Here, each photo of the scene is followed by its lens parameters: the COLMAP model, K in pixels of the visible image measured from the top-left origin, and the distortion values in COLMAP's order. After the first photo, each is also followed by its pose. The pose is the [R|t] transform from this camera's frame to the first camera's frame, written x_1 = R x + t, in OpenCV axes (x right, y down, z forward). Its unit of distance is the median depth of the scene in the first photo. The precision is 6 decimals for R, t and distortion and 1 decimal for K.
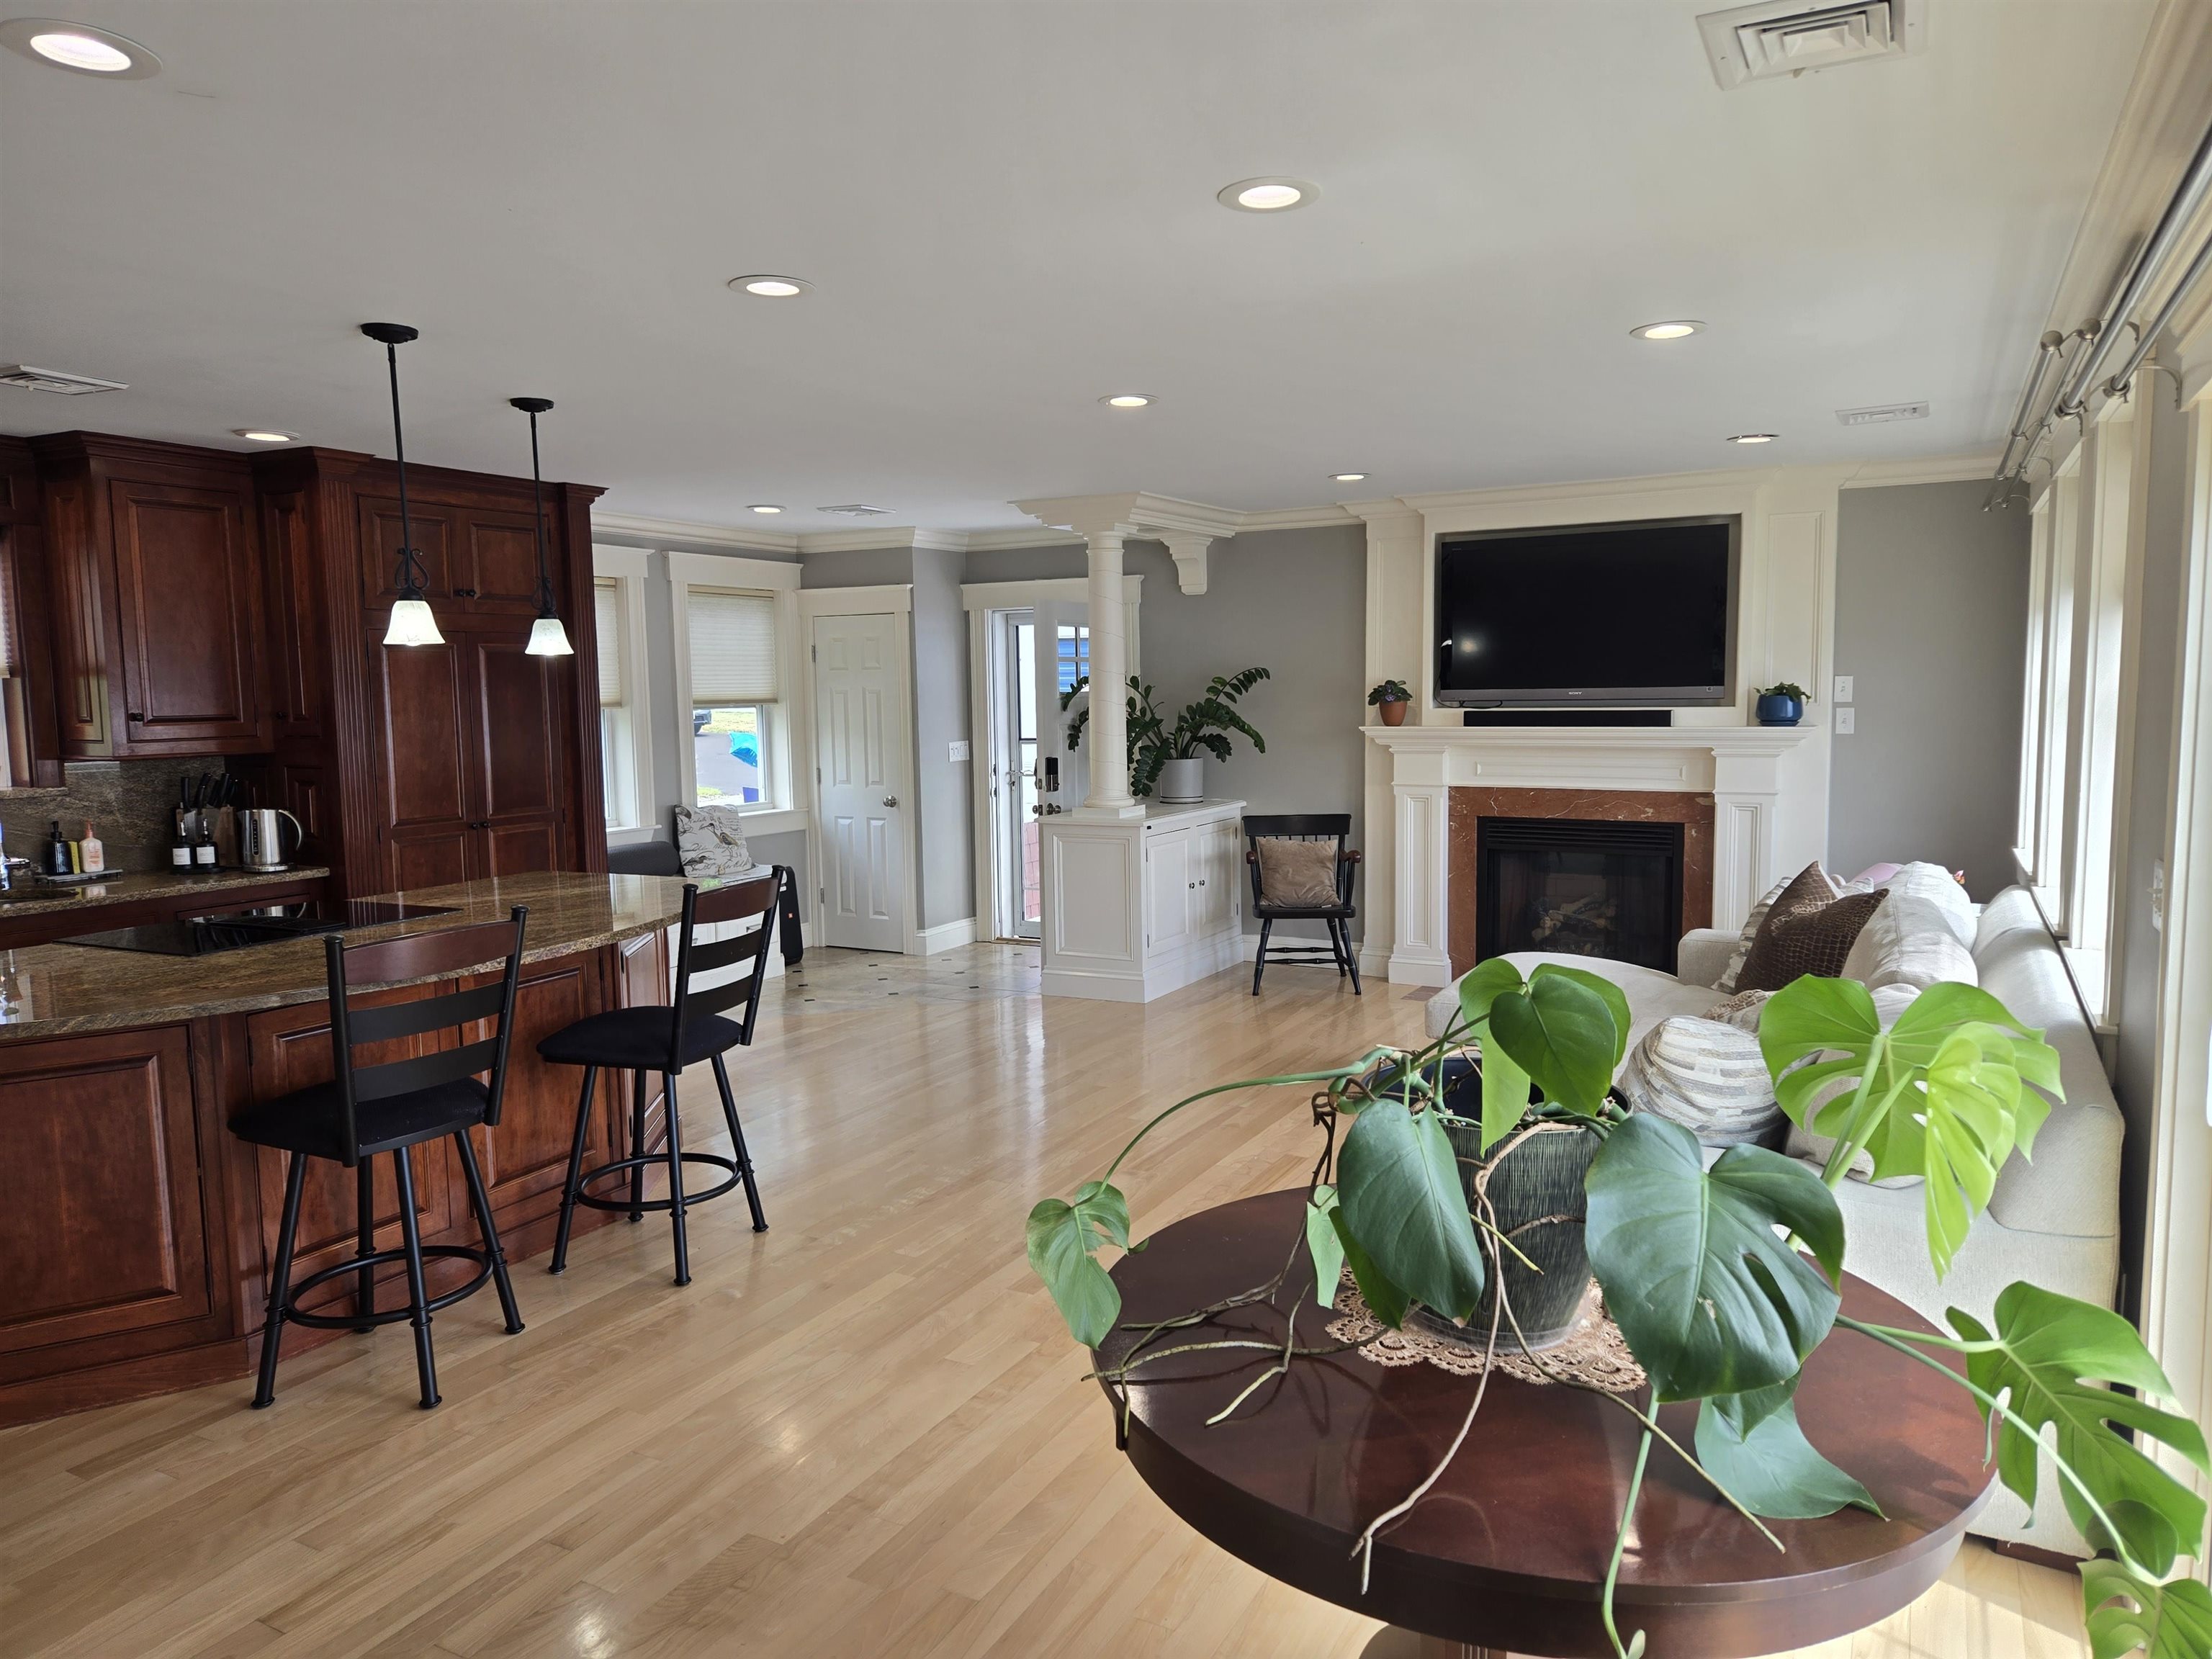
lens RADIAL K [[1473.2, 0, 1106.0], [0, 1473.2, 829.5], [0, 0, 1]] dist [0.048099, -0.027766]
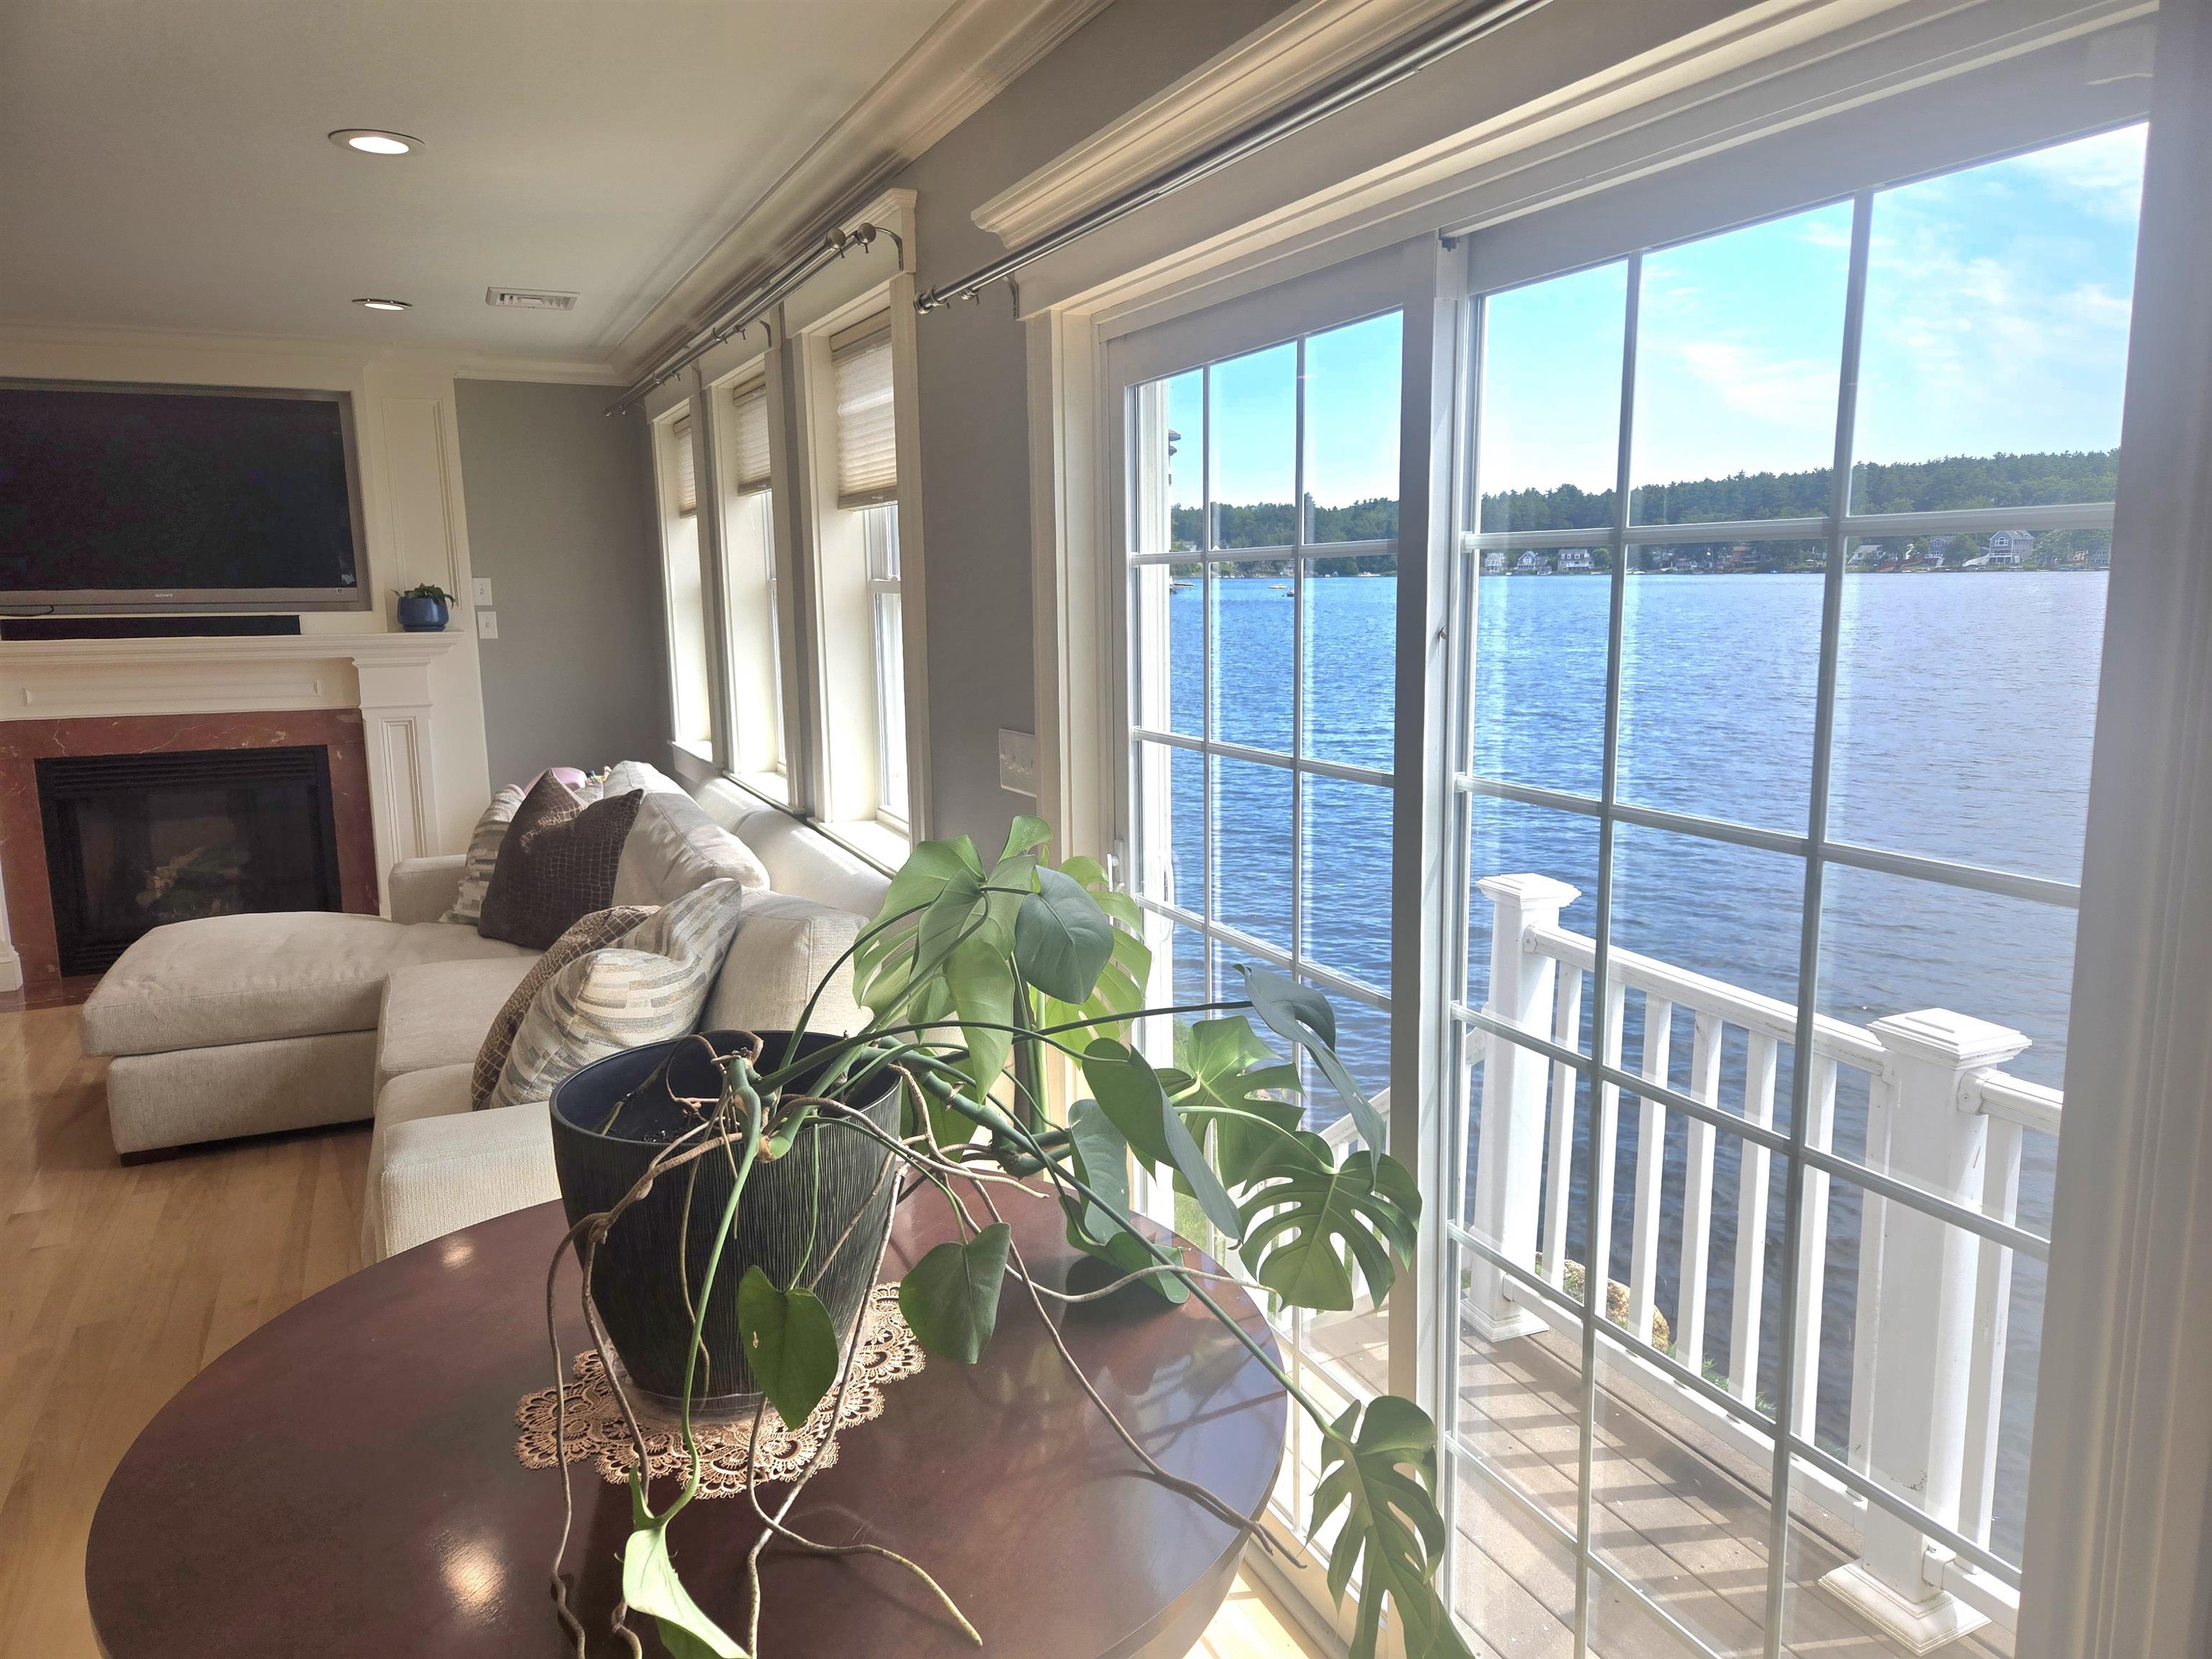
lens RADIAL K [[1473.2, 0, 1106.0], [0, 1473.2, 829.5], [0, 0, 1]] dist [0.048099, -0.027766]
pose [[0.573186, -0.129816, 0.809077, -0.068536], [0.084087, 0.991477, 0.099511, -0.003854], [-0.815100, 0.010994, 0.579217, 0.118485]]
